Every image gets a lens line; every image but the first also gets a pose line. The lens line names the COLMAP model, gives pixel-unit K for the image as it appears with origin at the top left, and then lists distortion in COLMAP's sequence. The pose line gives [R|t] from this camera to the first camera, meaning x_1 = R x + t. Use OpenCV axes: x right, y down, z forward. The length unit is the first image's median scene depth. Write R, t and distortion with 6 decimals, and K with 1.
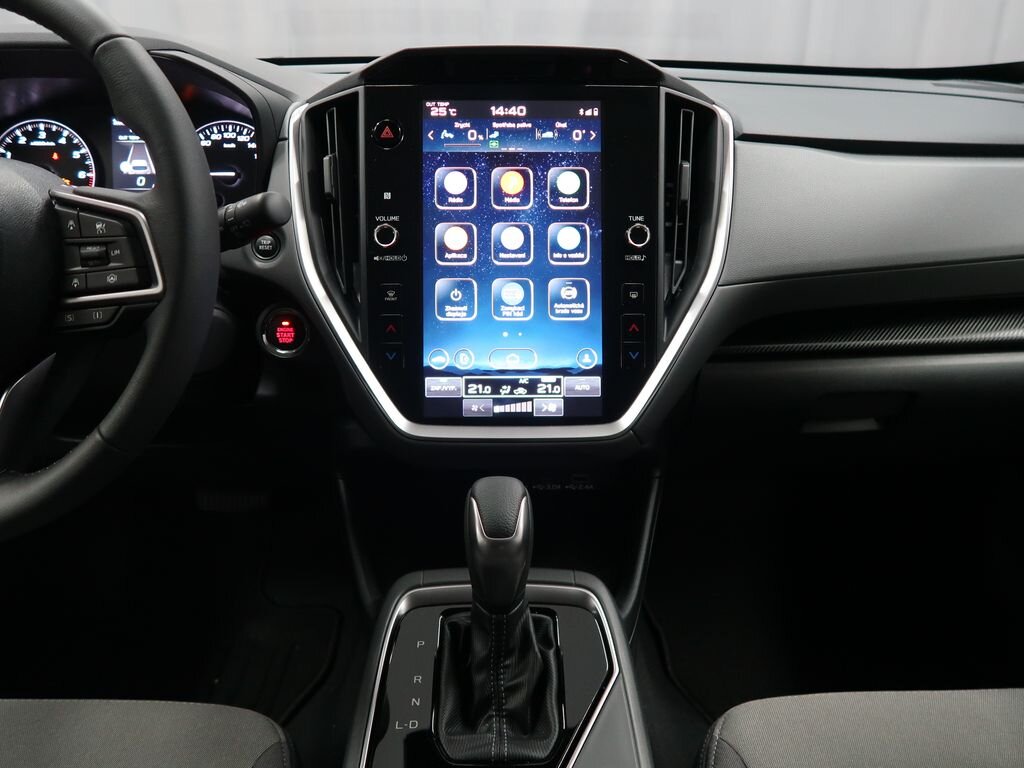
lens RADIAL K [[794.8, 0, 509.2], [0, 794.8, 384.3], [0, 0, 1]] dist [0.007847, -0.001441]
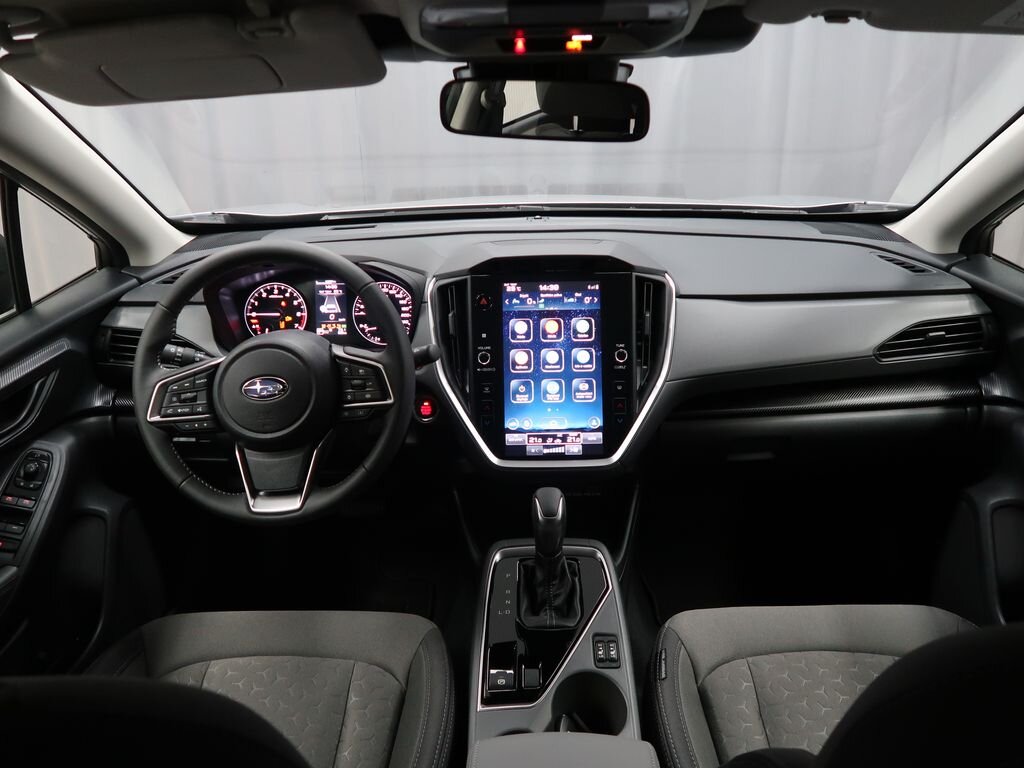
lens RADIAL K [[794.8, 0, 514.2], [0, 794.8, 382.2], [0, 0, 1]] dist [0.007847, -0.001441]
pose [[0.999494, -0.013300, -0.028899, -0.031600], [0.012532, 0.999568, -0.026581, -0.078803], [0.029240, 0.026205, 0.999229, -0.825720]]
